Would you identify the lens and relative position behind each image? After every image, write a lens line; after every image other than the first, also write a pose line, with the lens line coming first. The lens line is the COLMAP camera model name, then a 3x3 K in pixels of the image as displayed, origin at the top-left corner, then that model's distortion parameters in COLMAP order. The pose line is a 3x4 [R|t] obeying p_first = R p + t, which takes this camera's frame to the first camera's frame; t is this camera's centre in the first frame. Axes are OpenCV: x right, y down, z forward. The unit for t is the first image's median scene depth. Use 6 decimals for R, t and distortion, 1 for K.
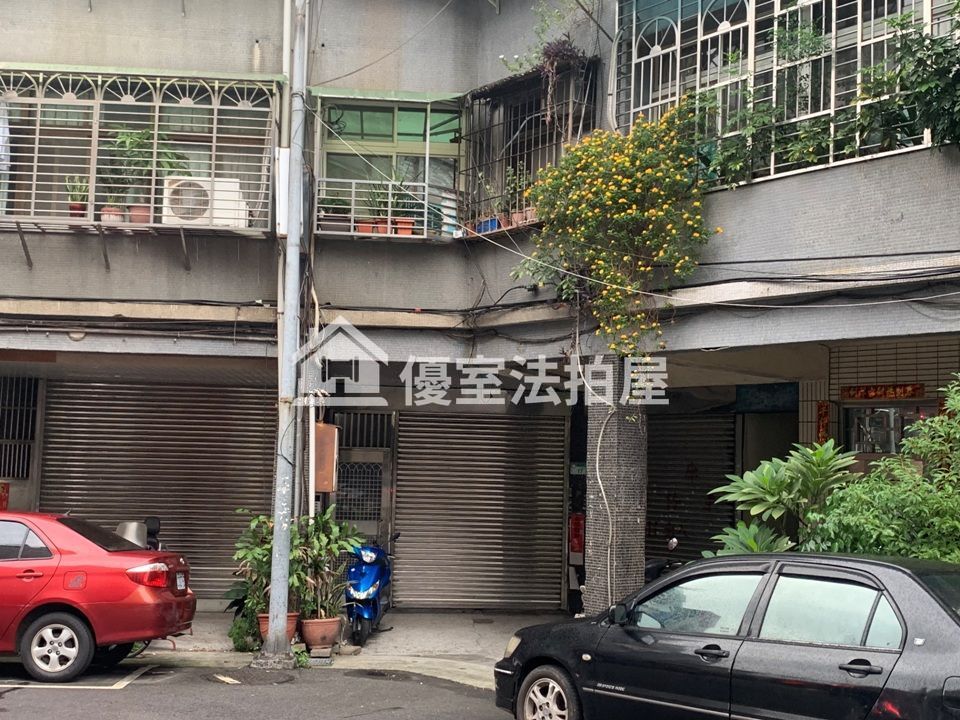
lens RADIAL K [[1199.2, 0, 498.0], [0, 1199.2, 348.0], [0, 0, 1]] dist [0.084884, 0.000000]
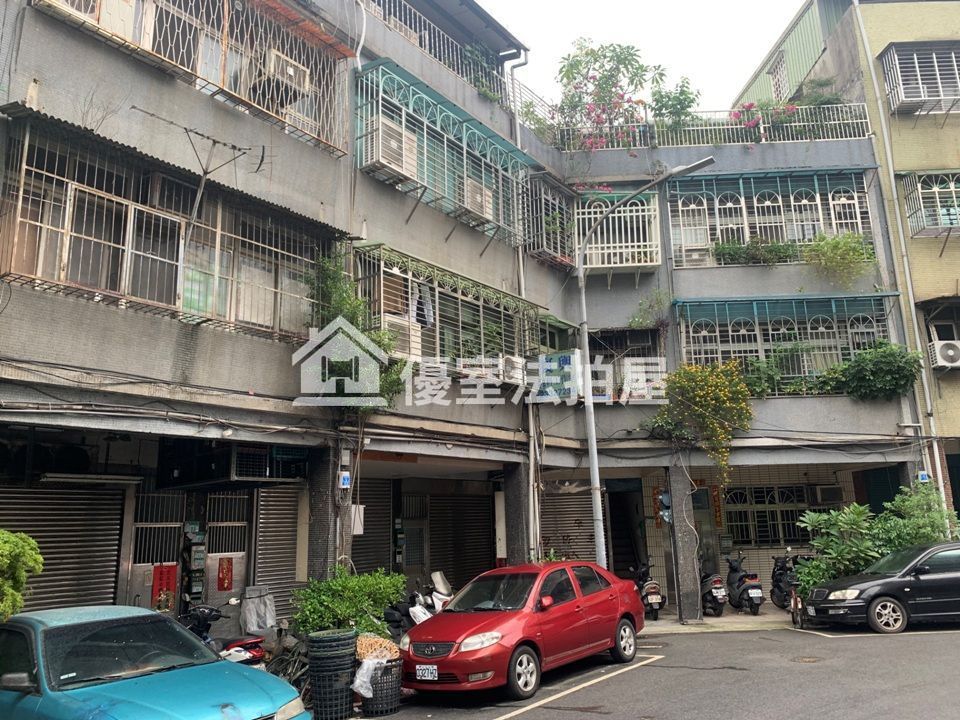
lens RADIAL K [[726.6, 0, 490.4], [0, 726.6, 349.1], [0, 0, 1]] dist [0.071847, -0.097896]
pose [[0.656492, 0.135097, 0.742137, -1.027935], [-0.027678, 0.987483, -0.155276, 0.010302], [-0.753825, 0.081397, 0.652014, 0.355693]]
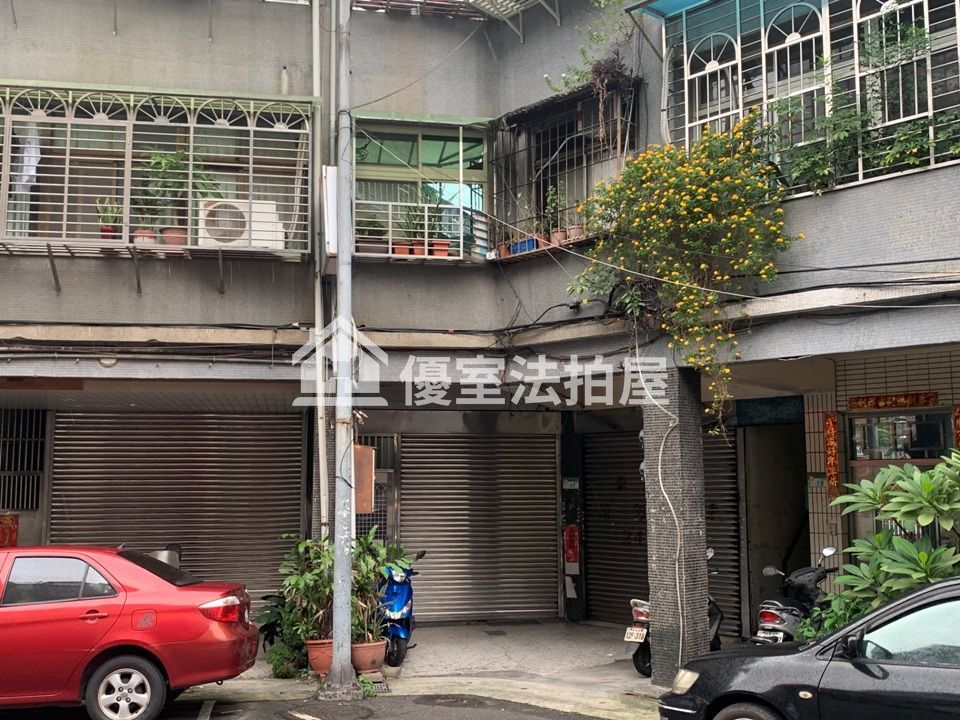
lens RADIAL K [[994.3, 0, 473.5], [0, 994.3, 361.8], [0, 0, 1]] dist [0.064704, 0.000000]
pose [[0.994498, -0.018174, 0.103166, -0.140114], [0.020547, 0.999547, -0.021982, 0.013757], [-0.102720, 0.023981, 0.994421, 0.167737]]
